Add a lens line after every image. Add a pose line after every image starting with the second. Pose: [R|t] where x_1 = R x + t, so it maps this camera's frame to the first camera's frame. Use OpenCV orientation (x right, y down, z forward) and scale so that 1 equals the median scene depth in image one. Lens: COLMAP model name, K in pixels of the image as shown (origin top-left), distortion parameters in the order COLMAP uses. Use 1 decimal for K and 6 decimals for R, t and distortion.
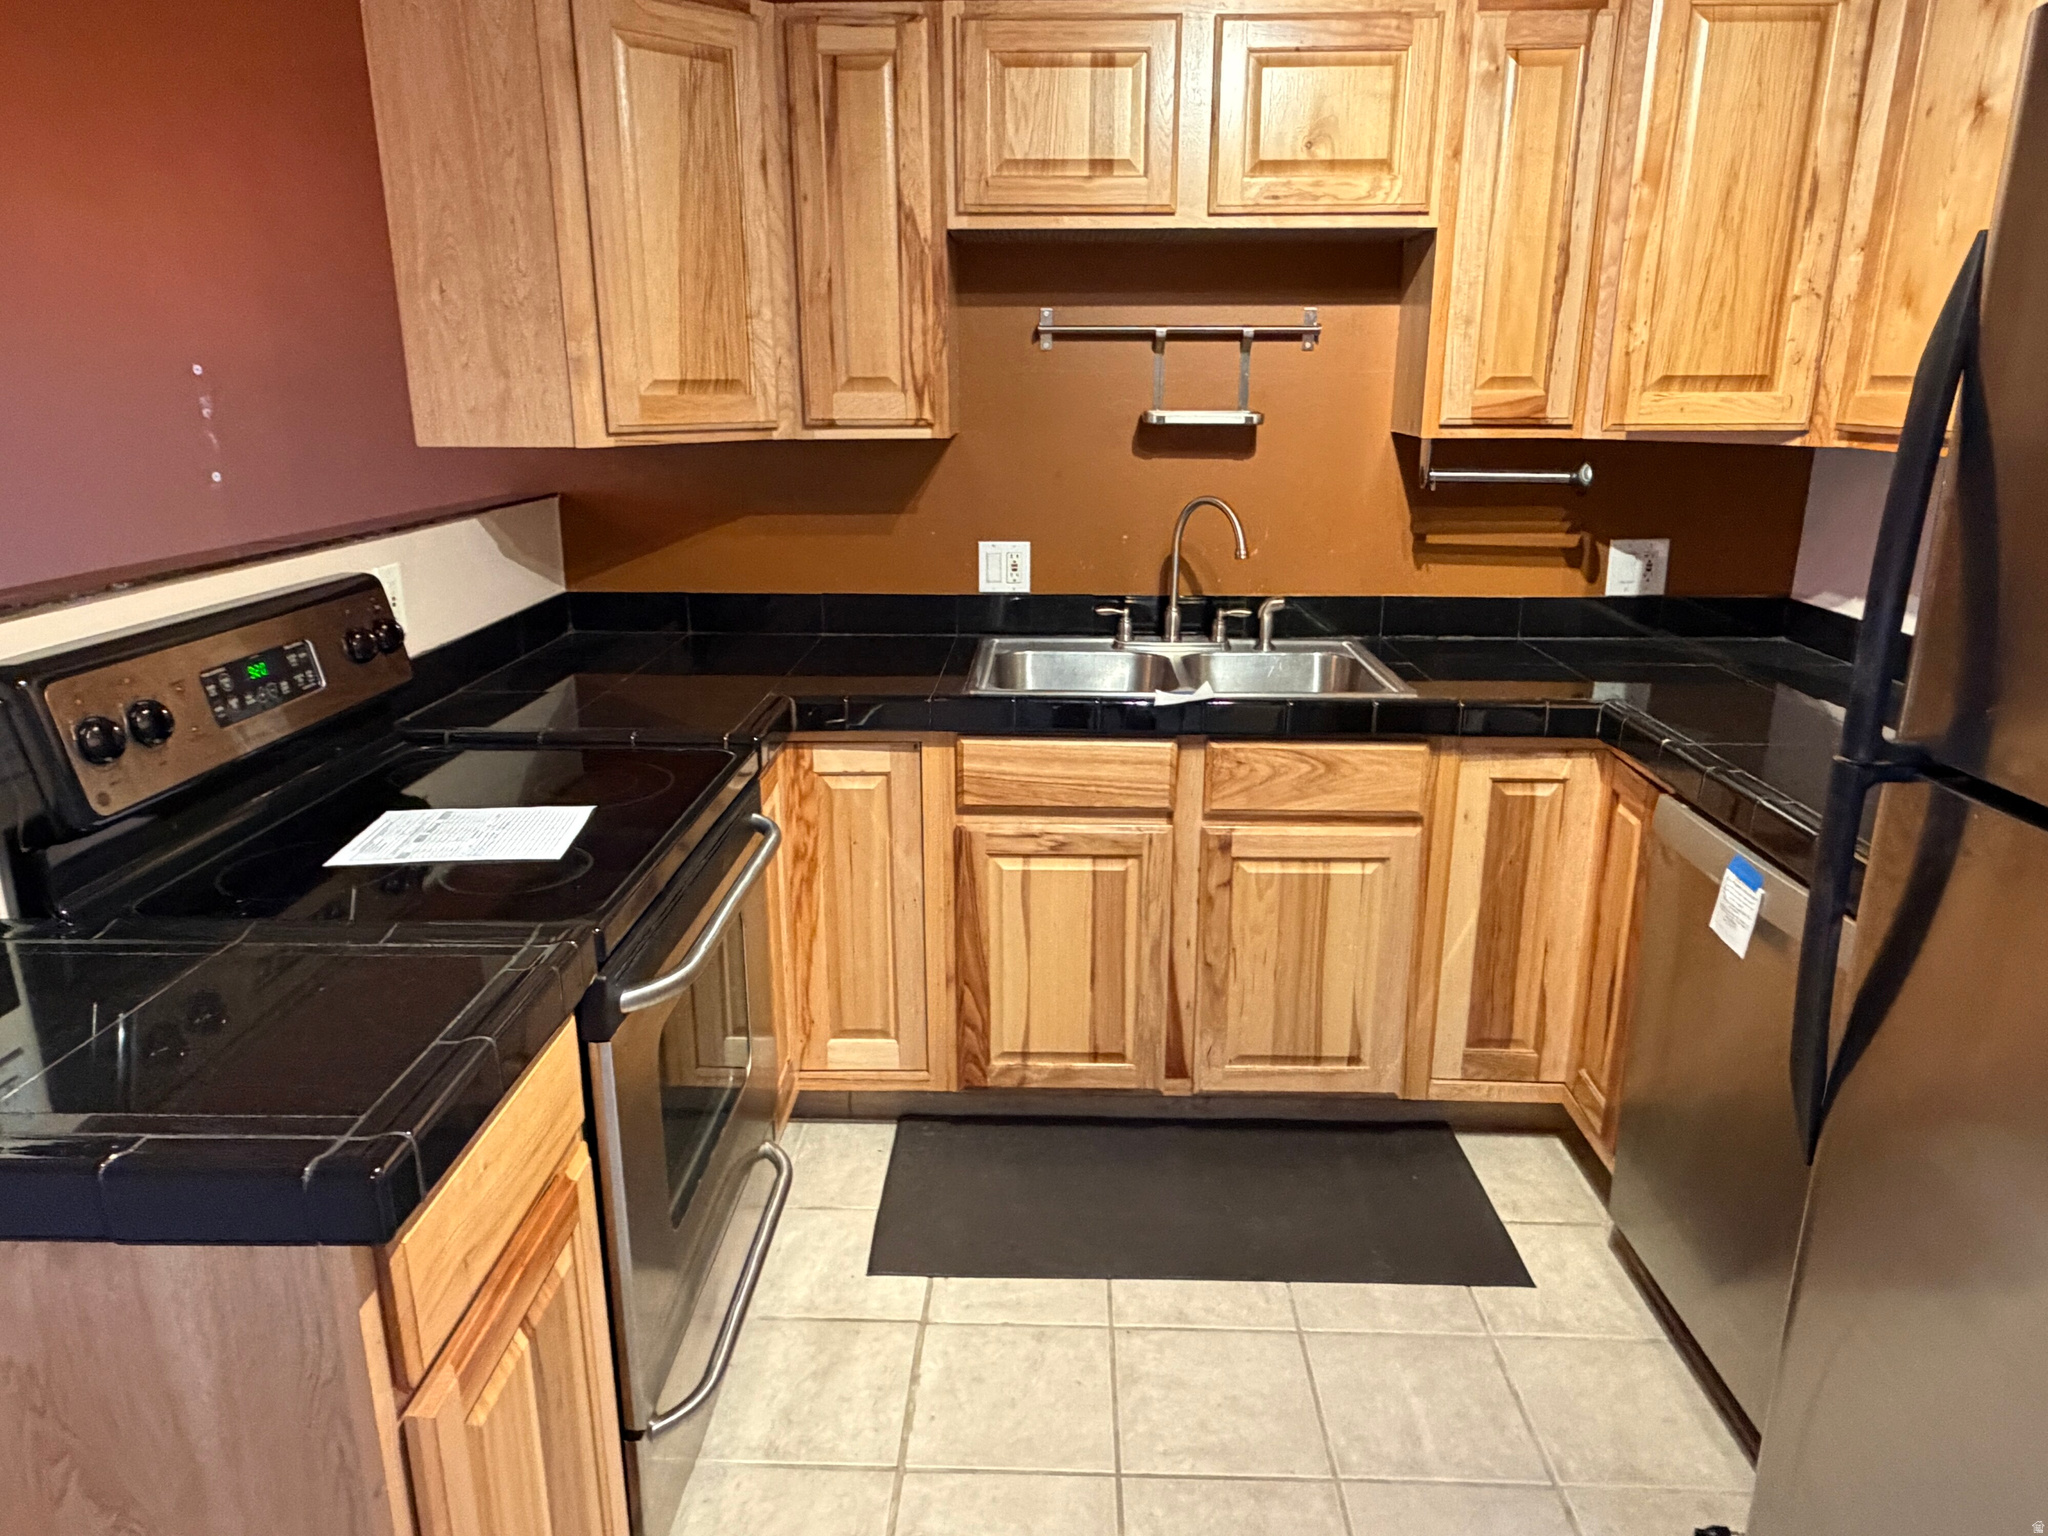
lens RADIAL K [[1322.9, 0, 1029.3], [0, 1322.9, 757.6], [0, 0, 1]] dist [0.000617, 0.000514]
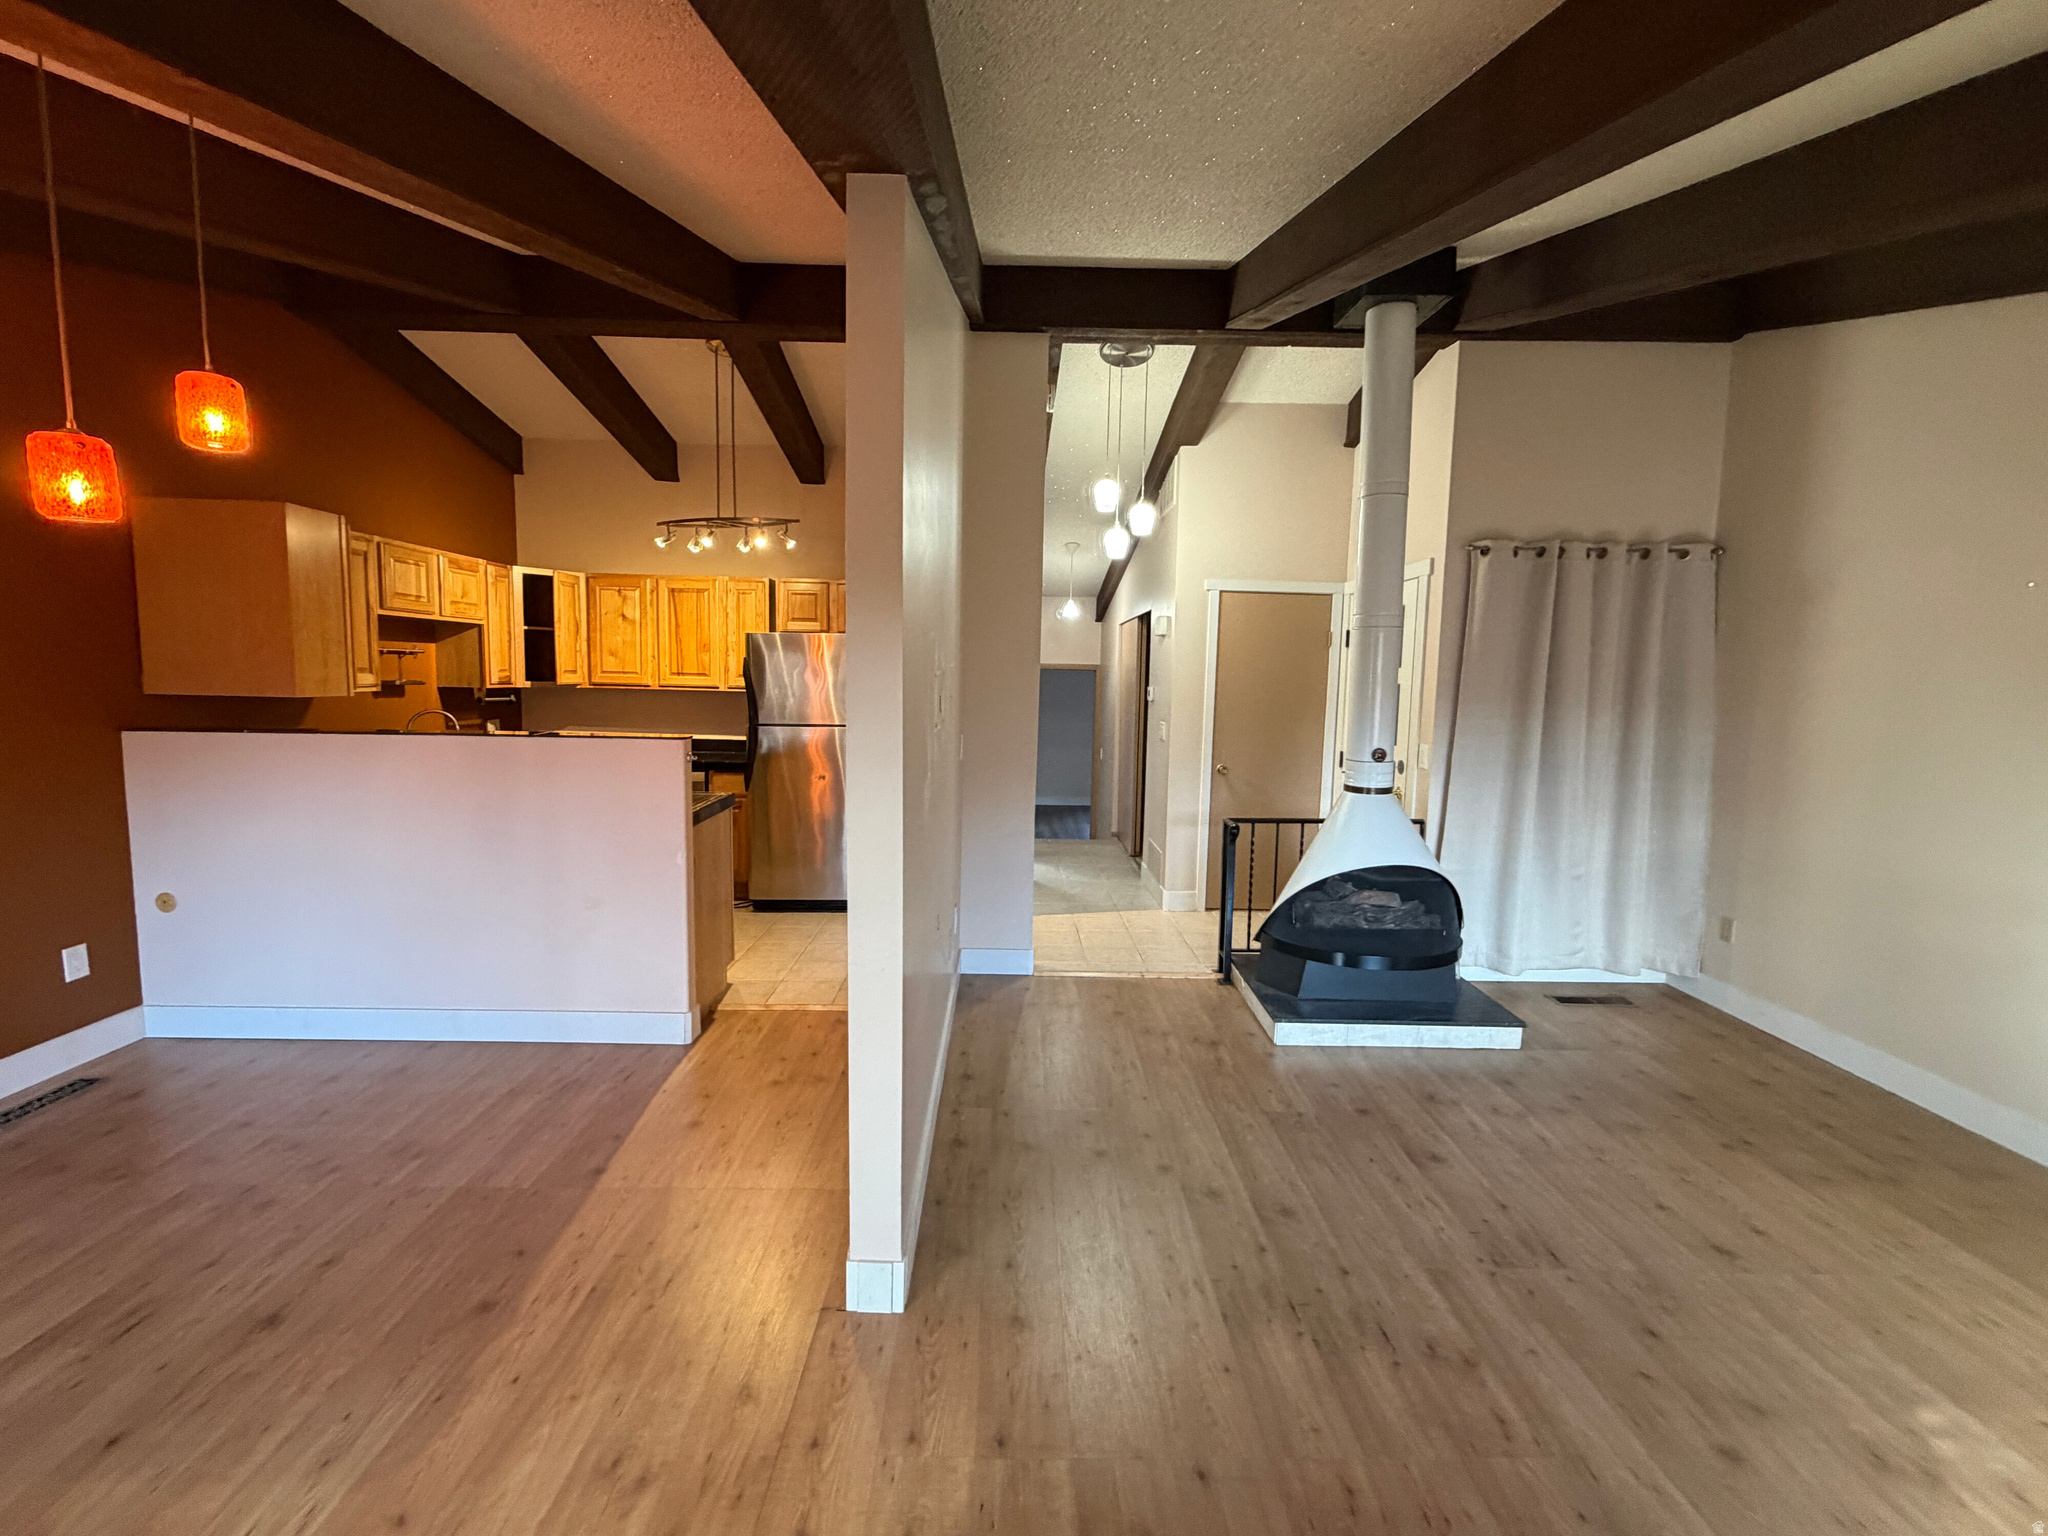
lens RADIAL K [[880.7, 0, 1020.9], [0, 880.7, 764.9], [0, 0, 1]] dist [-0.000234, 0.001027]
pose [[-0.048177, -0.102268, 0.993590, -1.996967], [0.257082, 0.959962, 0.111272, 0.027186], [-0.965188, 0.260794, -0.019957, -0.136987]]
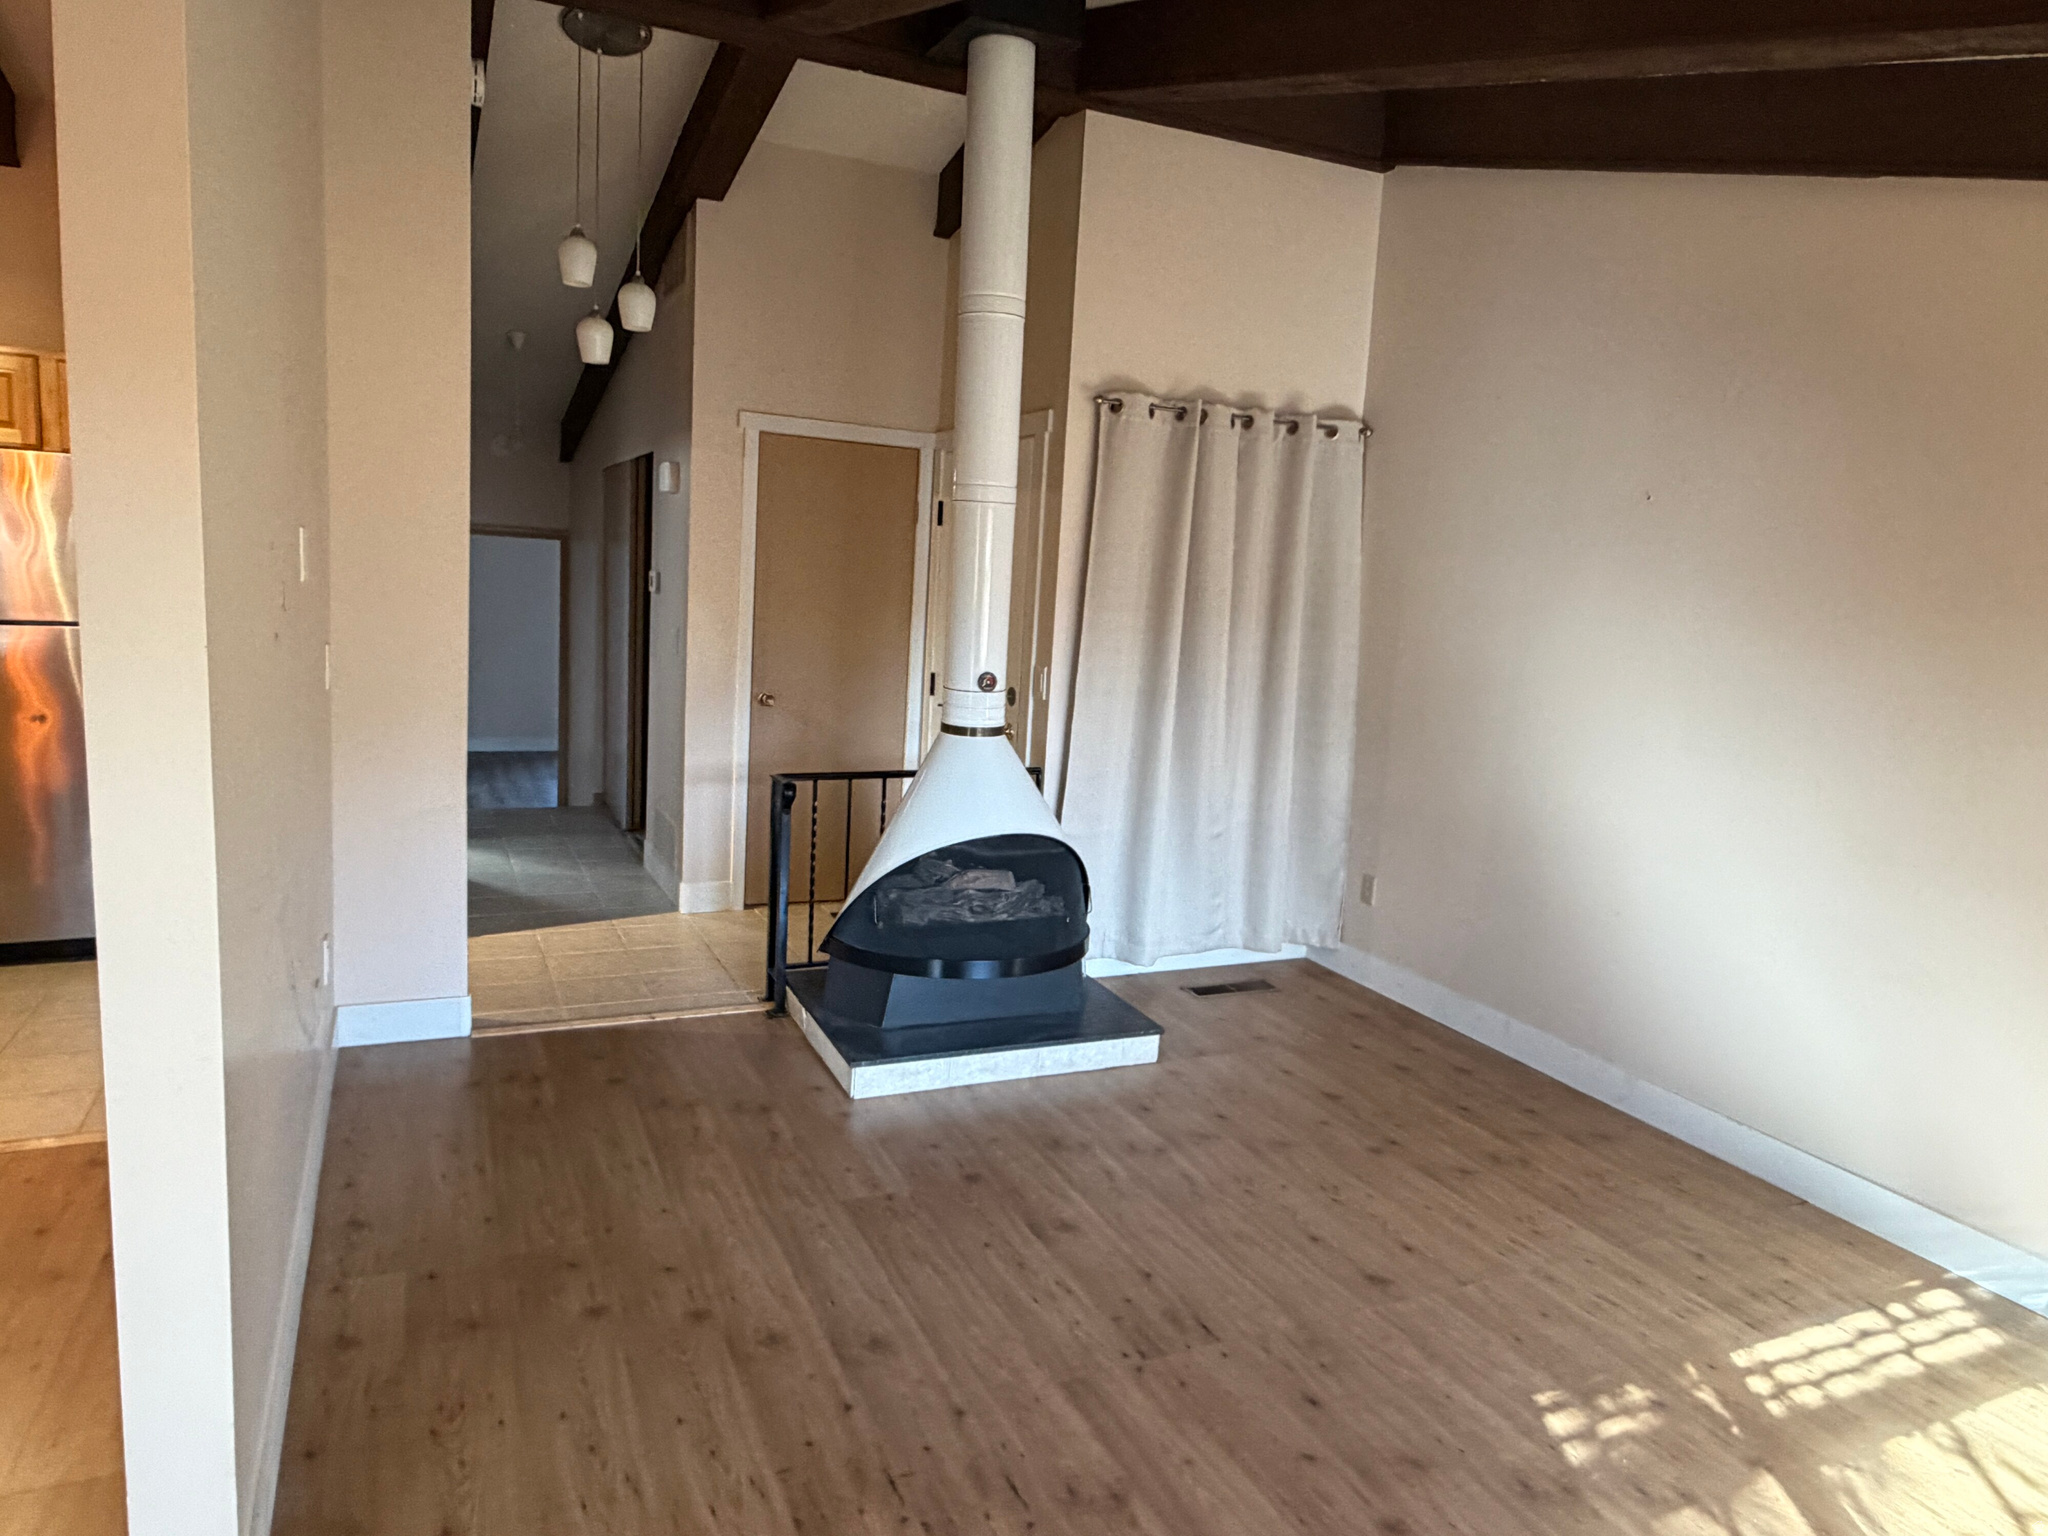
lens RADIAL K [[1287.4, 0, 1019.9], [0, 1287.4, 755.2], [0, 0, 1]] dist [-0.000611, 0.003286]
pose [[-0.455733, -0.152013, 0.877040, -1.942111], [0.188573, 0.946456, 0.262032, 0.013903], [-0.869913, 0.284802, -0.402666, -0.135036]]
